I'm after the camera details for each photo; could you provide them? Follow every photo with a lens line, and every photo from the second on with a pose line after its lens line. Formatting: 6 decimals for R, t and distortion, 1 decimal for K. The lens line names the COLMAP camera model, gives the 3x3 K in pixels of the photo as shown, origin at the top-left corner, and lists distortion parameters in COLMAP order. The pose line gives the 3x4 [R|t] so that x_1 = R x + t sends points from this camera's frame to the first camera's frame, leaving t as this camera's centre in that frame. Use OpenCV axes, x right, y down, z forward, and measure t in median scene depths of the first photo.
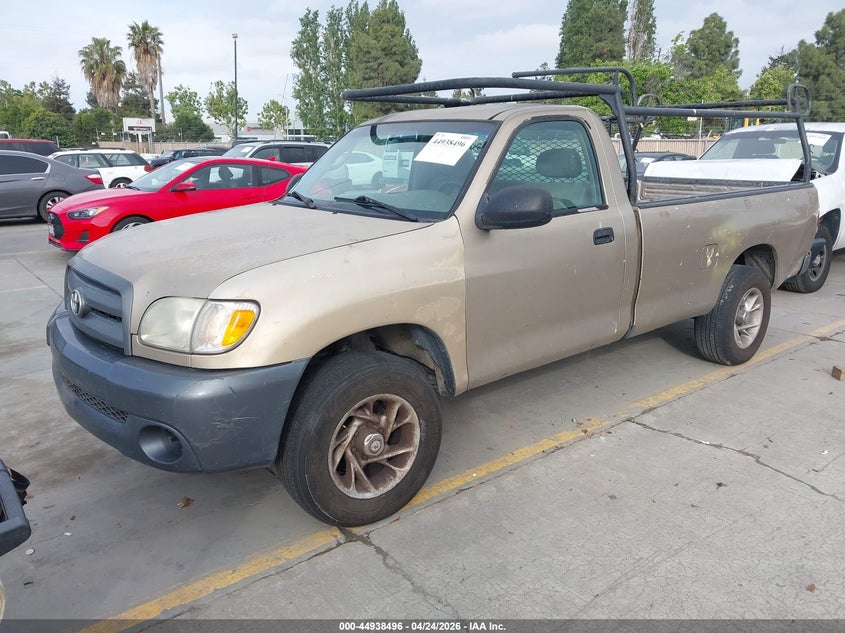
lens RADIAL K [[668.7, 0, 422.5], [0, 668.7, 316.5], [0, 0, 1]] dist [-0.004982, 0.001632]
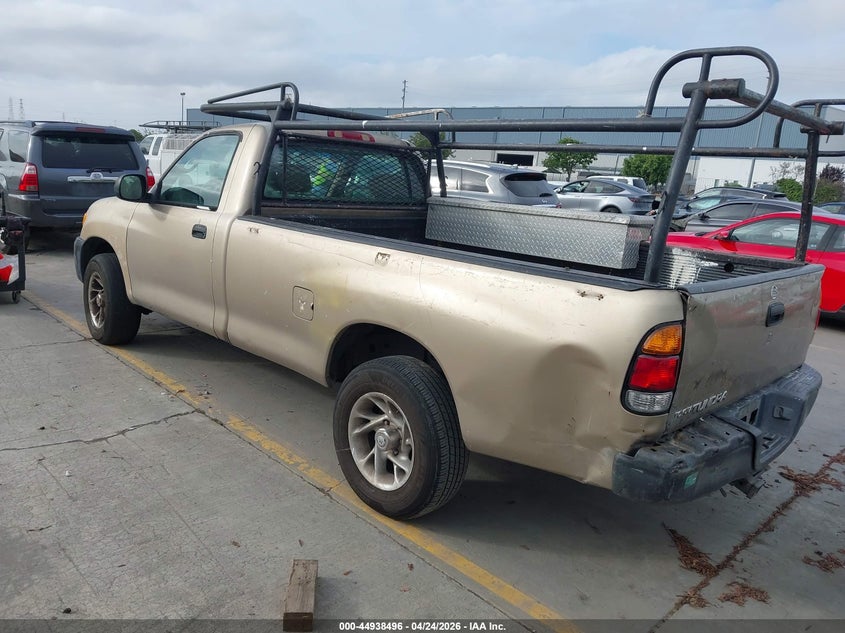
lens RADIAL K [[668.7, 0, 422.5], [0, 668.7, 316.5], [0, 0, 1]] dist [-0.004982, 0.001632]
pose [[0.109883, 0.217617, -0.969829, 1.334684], [-0.345309, 0.923319, 0.168056, -0.281445], [0.932034, 0.316424, 0.176602, 1.091899]]
